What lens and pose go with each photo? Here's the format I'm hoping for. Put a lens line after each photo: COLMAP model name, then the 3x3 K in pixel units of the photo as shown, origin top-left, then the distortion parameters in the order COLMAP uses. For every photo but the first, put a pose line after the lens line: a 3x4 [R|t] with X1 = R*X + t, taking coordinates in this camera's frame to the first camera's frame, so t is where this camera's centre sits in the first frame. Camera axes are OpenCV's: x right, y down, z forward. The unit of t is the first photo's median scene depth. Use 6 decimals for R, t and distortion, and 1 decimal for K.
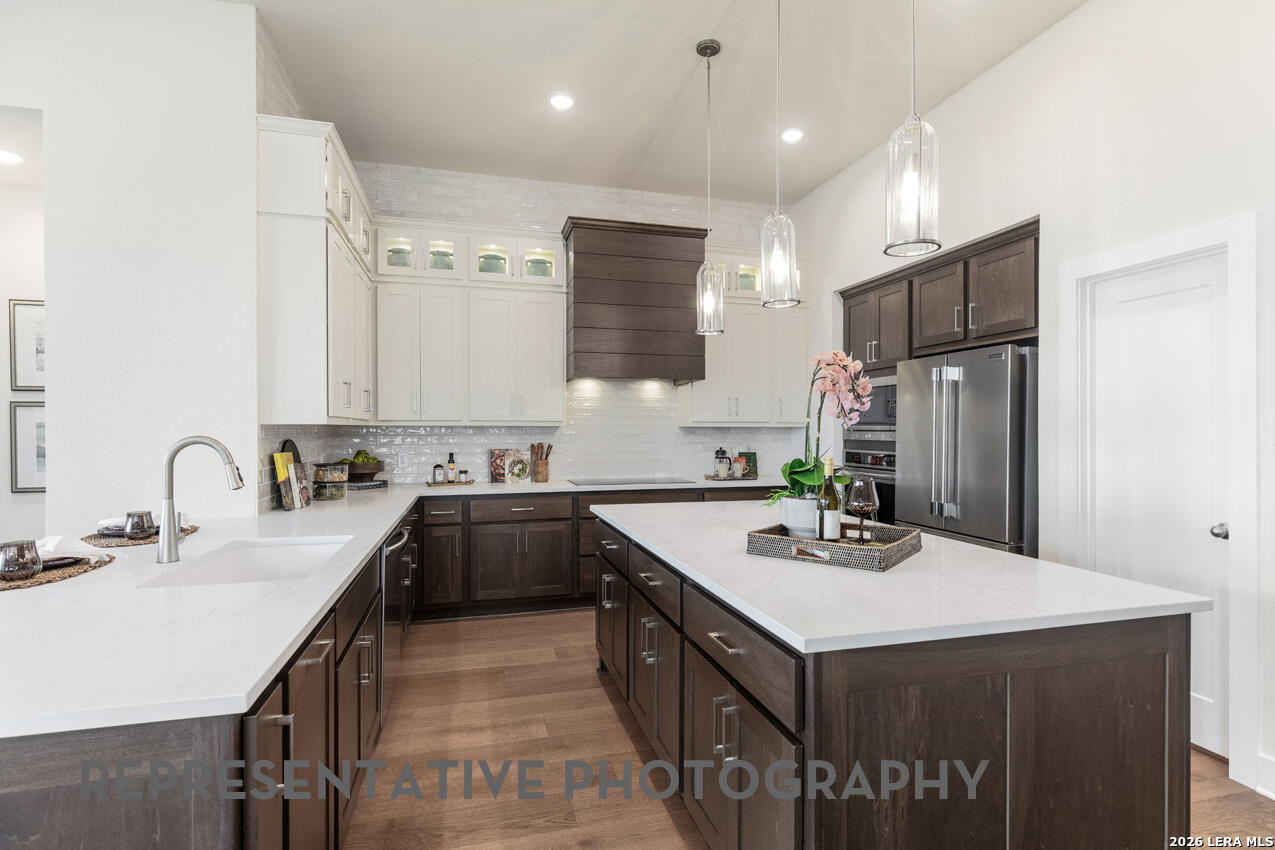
lens RADIAL K [[624.7, 0, 637.8], [0, 624.7, 424.5], [0, 0, 1]] dist [0.002321, -0.000828]
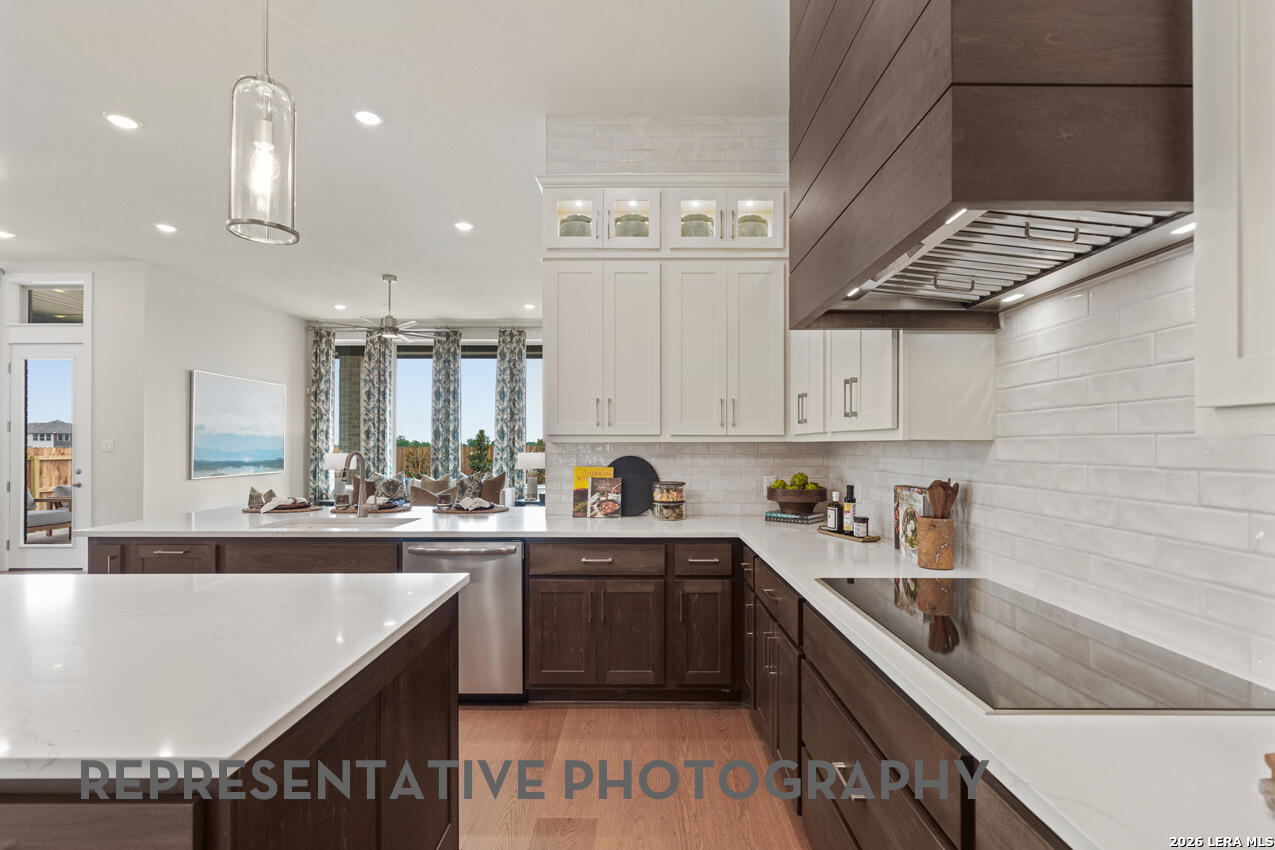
lens RADIAL K [[591.2, 0, 642.0], [0, 591.2, 440.1], [0, 0, 1]] dist [-0.003922, 0.000290]
pose [[-0.261505, -0.008245, -0.965167, 0.331246], [0.006757, 0.999923, -0.010373, 0.005618], [0.965178, -0.009235, -0.261429, 1.000367]]
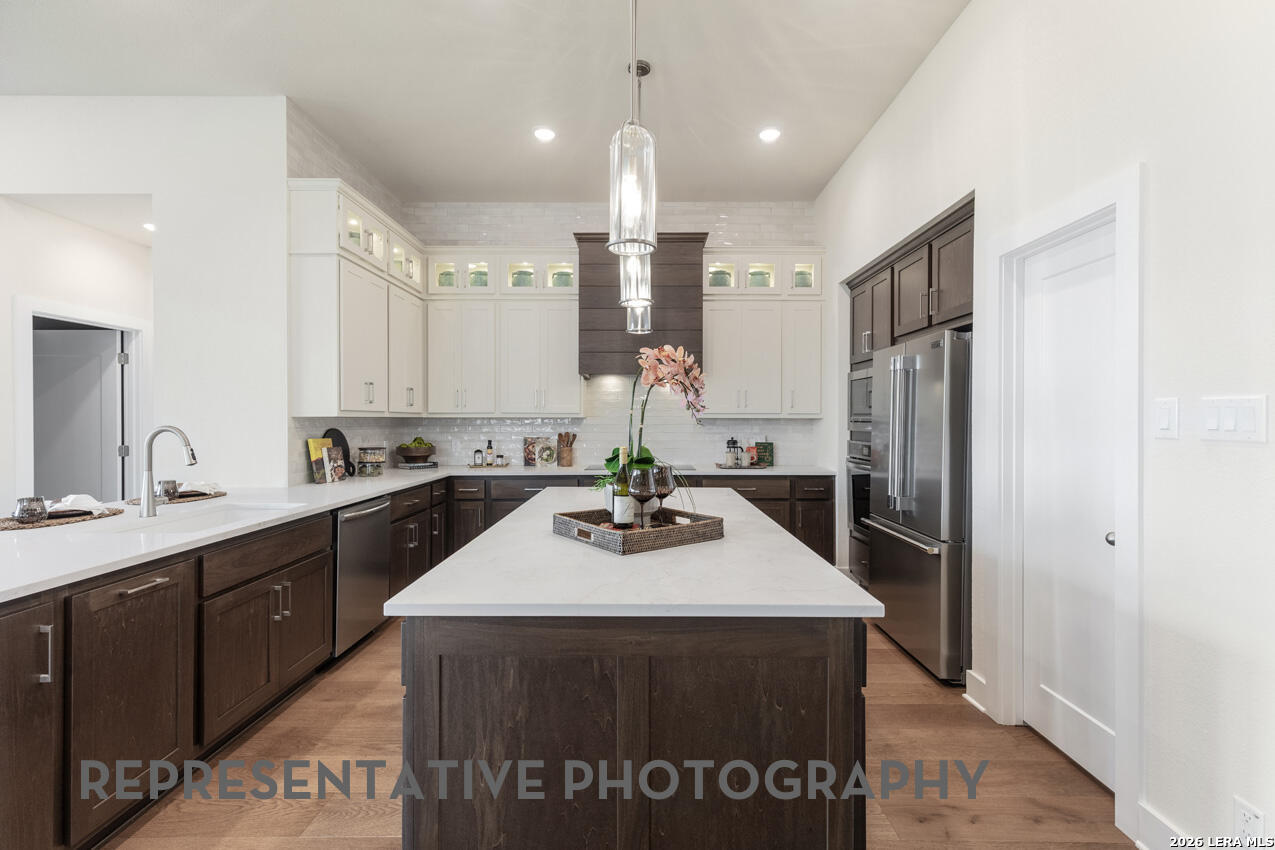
lens RADIAL K [[570.3, 0, 636.2], [0, 570.3, 416.8], [0, 0, 1]] dist [0.009746, -0.000499]
pose [[0.962422, -0.002019, -0.271549, 0.277772], [0.002587, 0.999995, 0.001734, -0.000191], [0.271545, -0.002372, 0.962423, 0.031539]]
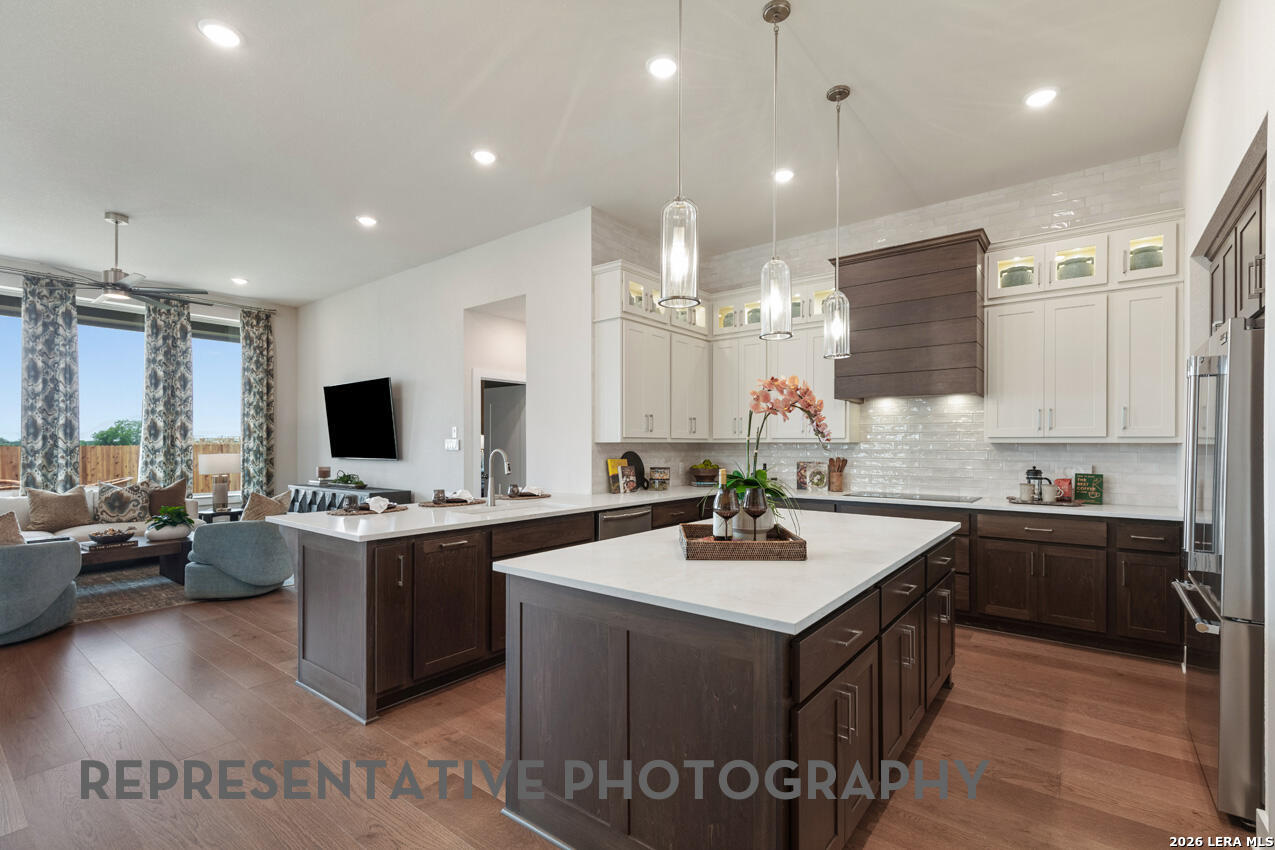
lens RADIAL K [[570.3, 0, 646.6], [0, 570.3, 440.7], [0, 0, 1]] dist [0.009746, -0.000499]
pose [[0.603026, -0.005159, -0.797705, 0.516842], [0.006089, 0.999980, -0.001864, -0.001066], [0.797698, -0.003733, 0.603045, 0.100212]]
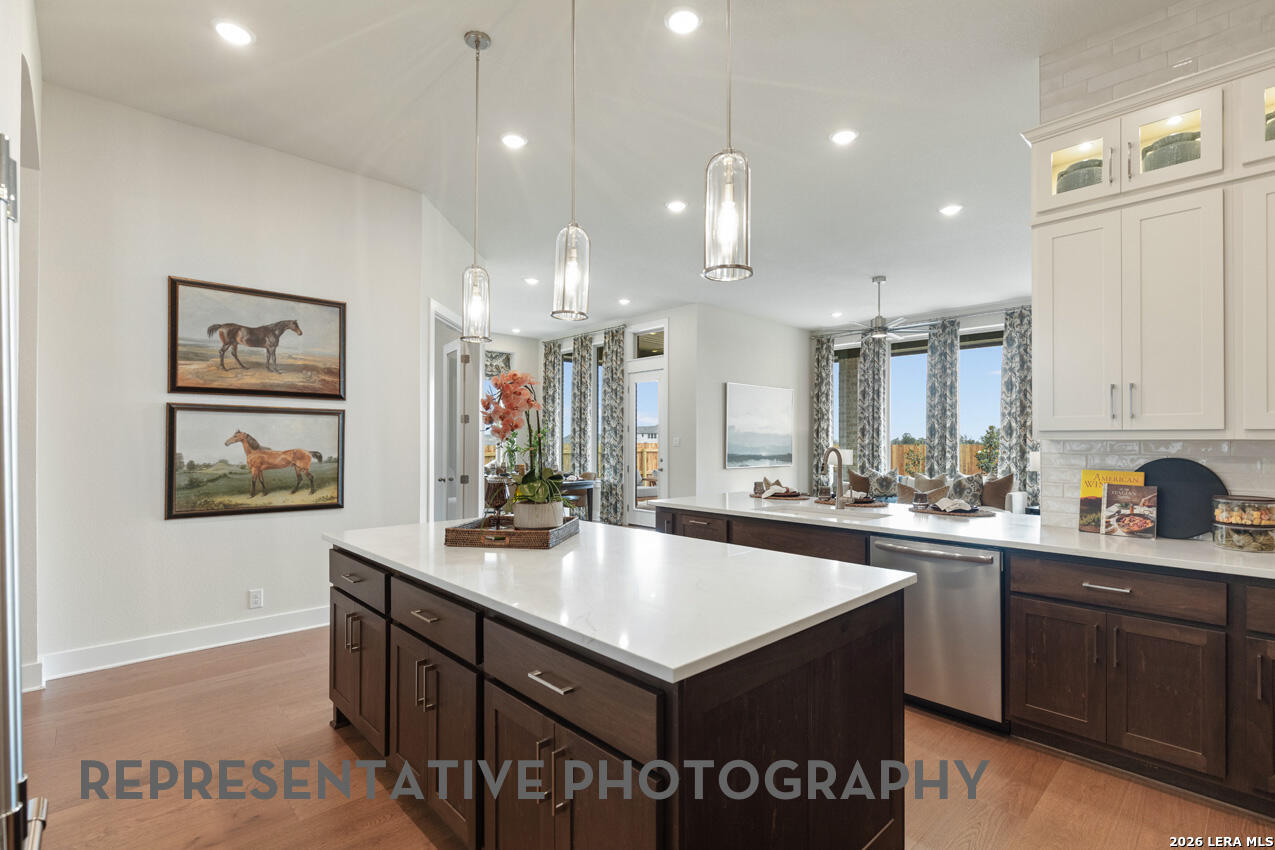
lens RADIAL K [[591.2, 0, 644.1], [0, 591.2, 435.3], [0, 0, 1]] dist [-0.003922, 0.000290]
pose [[-0.881544, -0.008691, -0.472022, 0.317489], [-0.001176, 0.999868, -0.016214, 0.006002], [0.472101, -0.013738, -0.881437, 1.048653]]
